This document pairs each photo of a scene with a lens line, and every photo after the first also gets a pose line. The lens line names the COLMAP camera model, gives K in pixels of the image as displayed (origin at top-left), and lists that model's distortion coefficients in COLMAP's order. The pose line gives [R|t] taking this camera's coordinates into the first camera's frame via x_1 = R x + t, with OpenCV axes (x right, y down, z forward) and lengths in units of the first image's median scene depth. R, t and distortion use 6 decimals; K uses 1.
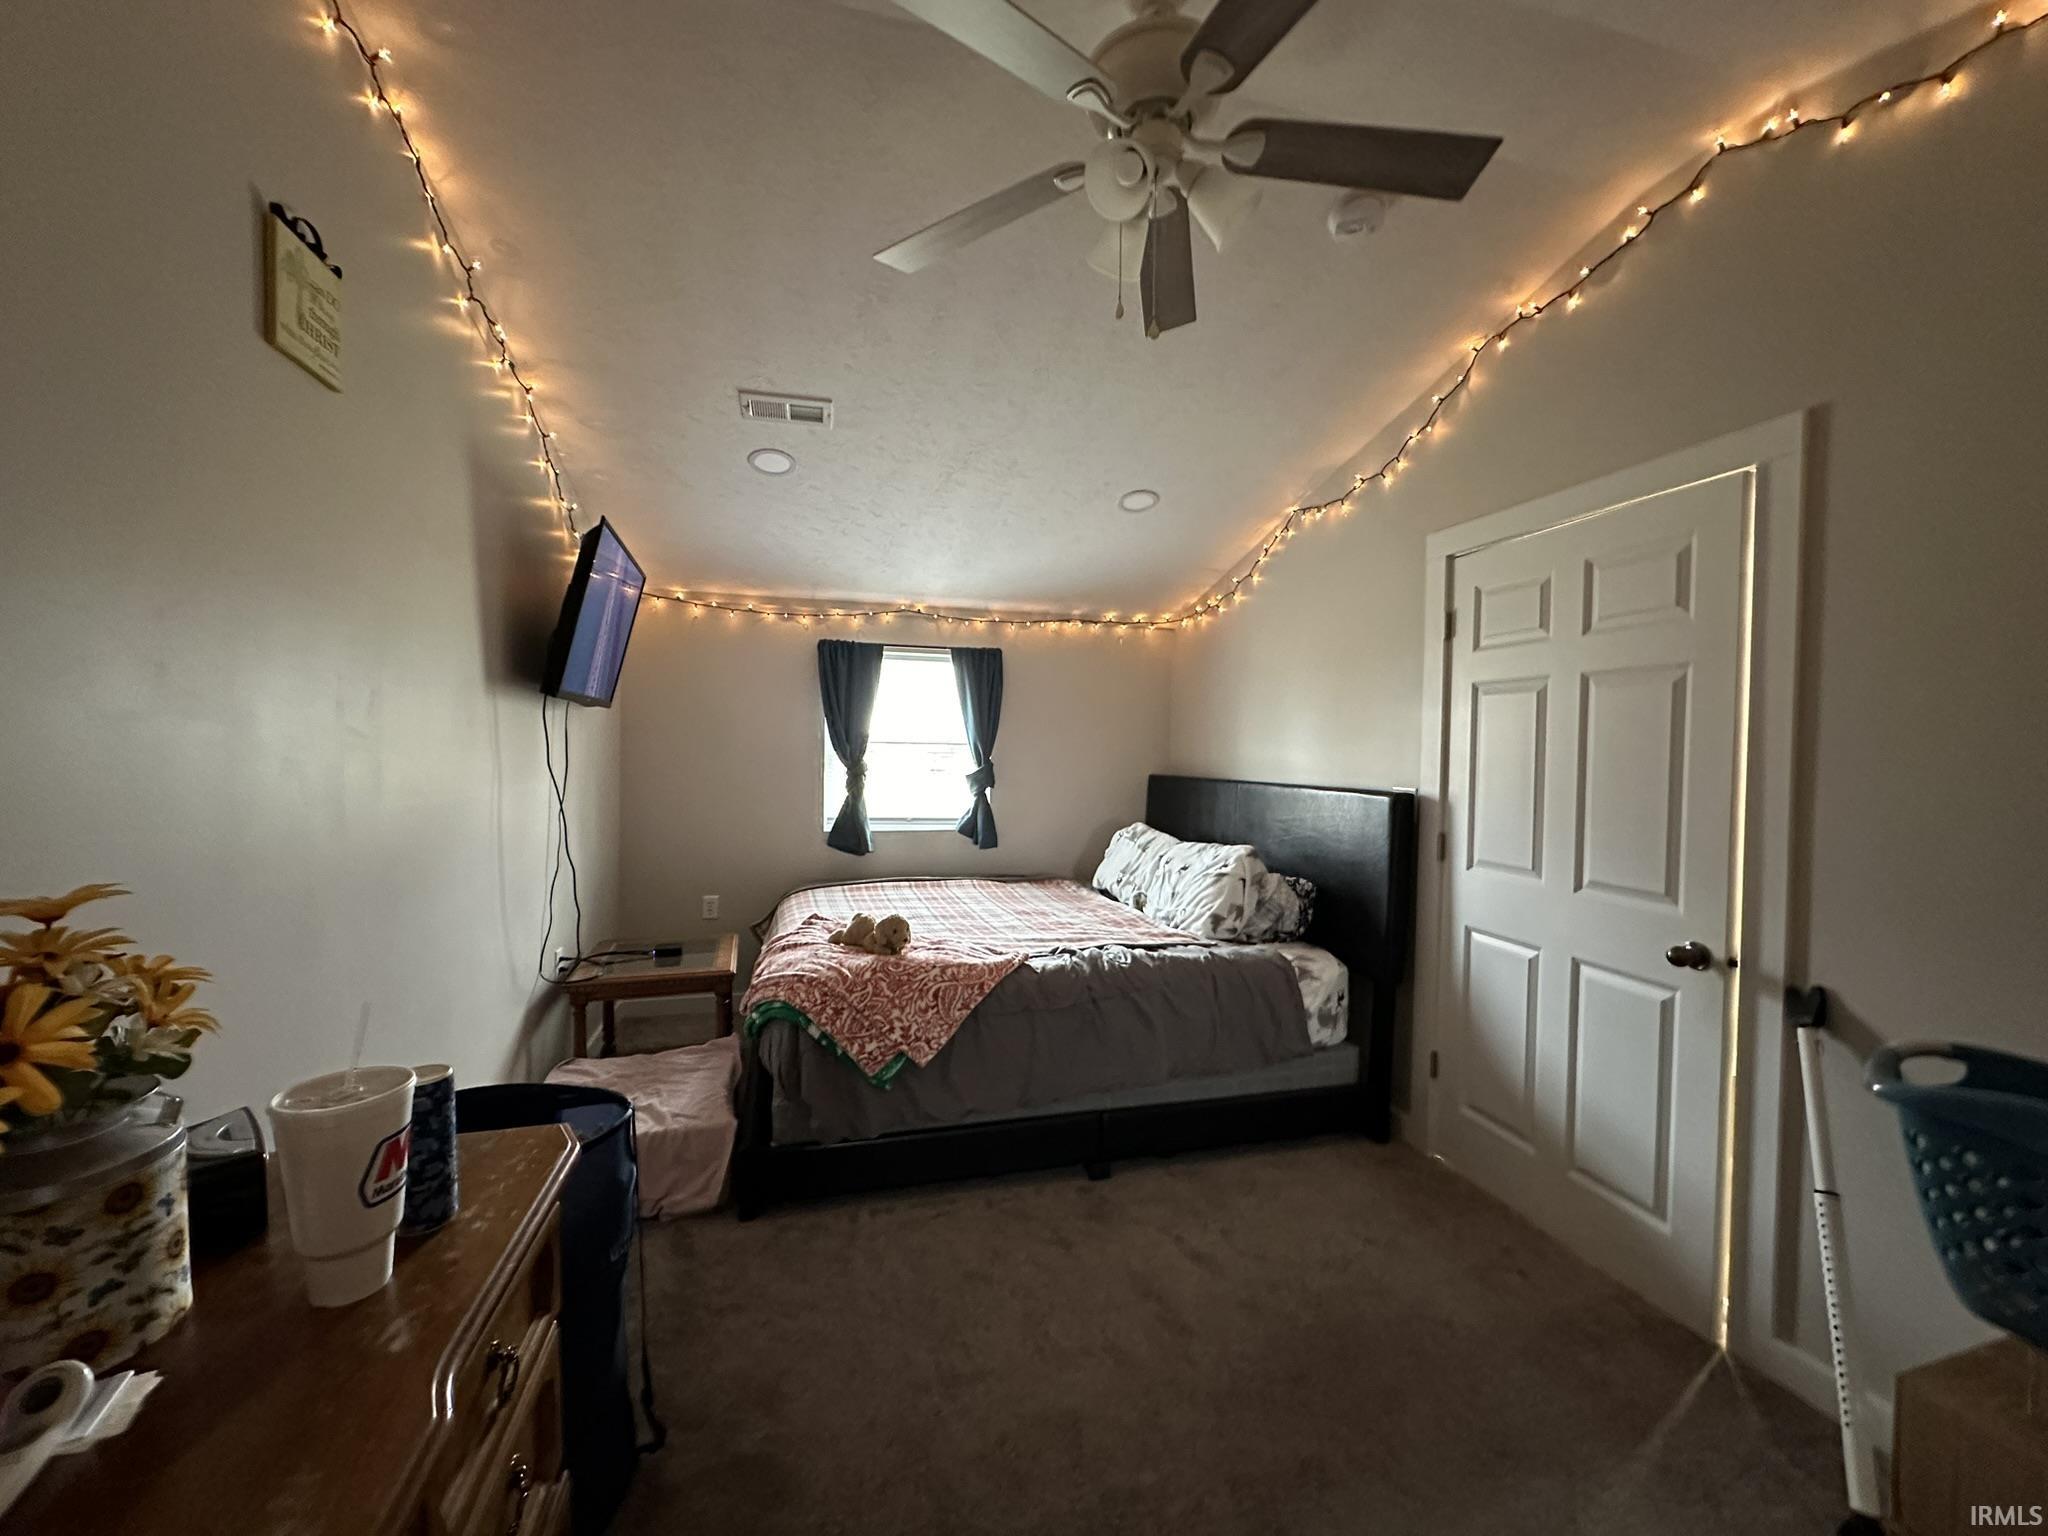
lens RADIAL K [[811.8, 0, 1024.0], [0, 811.8, 768.0], [0, 0, 1]] dist [-0.003641, 0.000019]
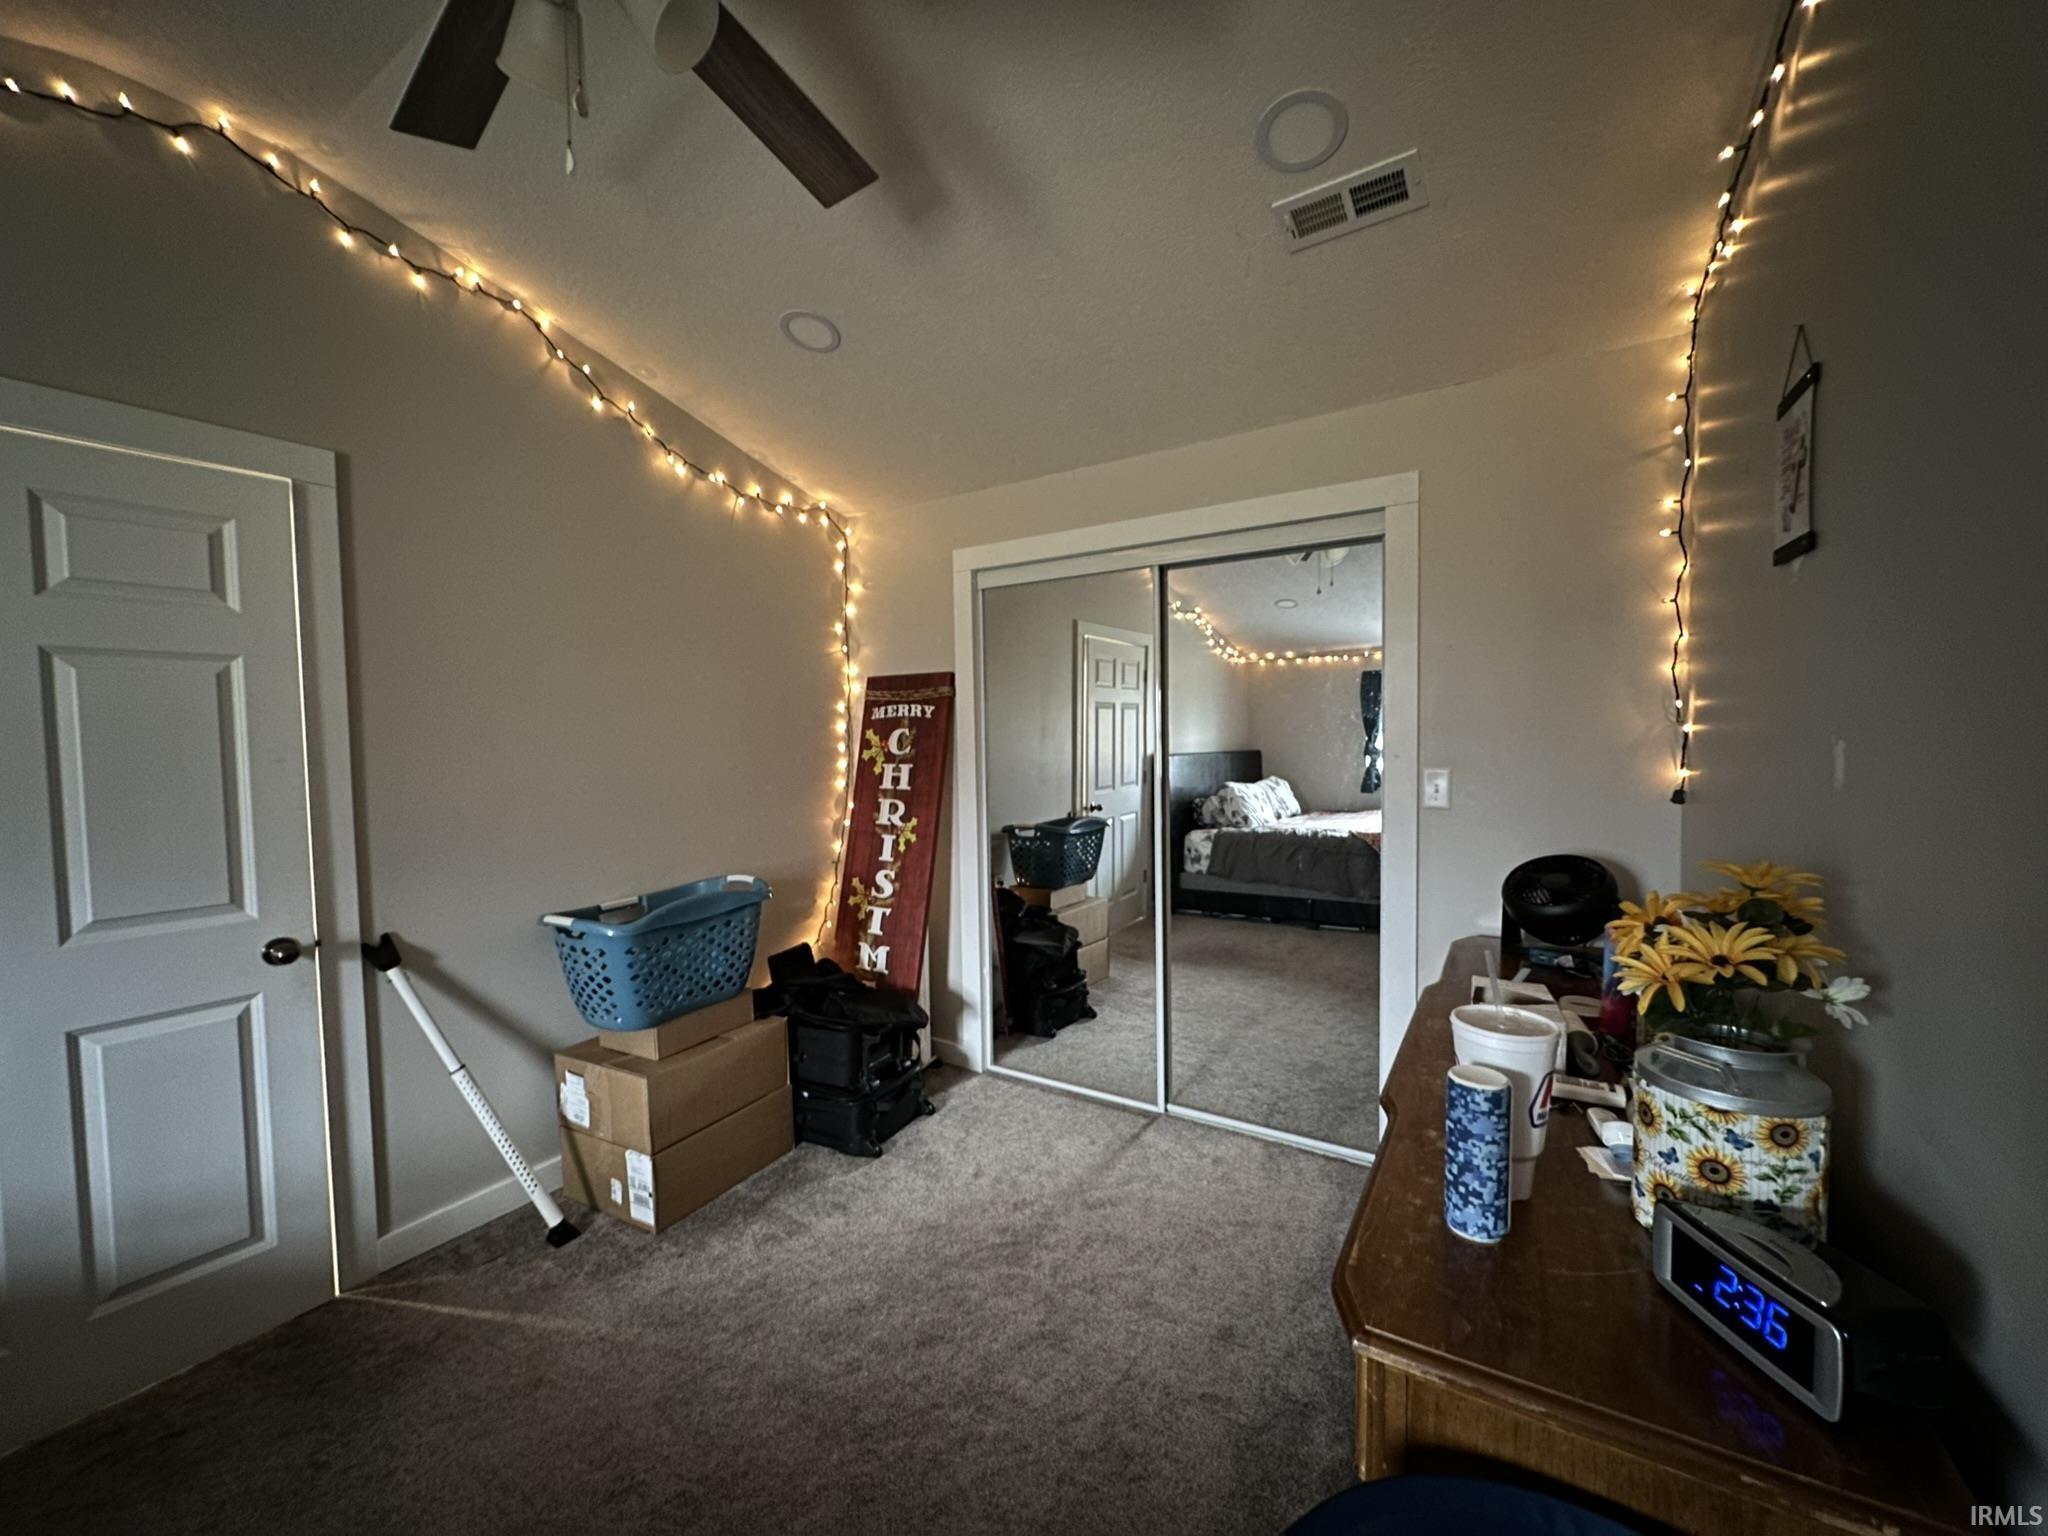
lens RADIAL K [[811.8, 0, 1024.0], [0, 811.8, 768.0], [0, 0, 1]] dist [-0.003641, 0.000019]
pose [[-0.684250, -0.035615, 0.728377, -0.559849], [0.026809, 0.996903, 0.073929, -0.047632], [-0.728754, 0.070113, -0.681176, 1.059616]]
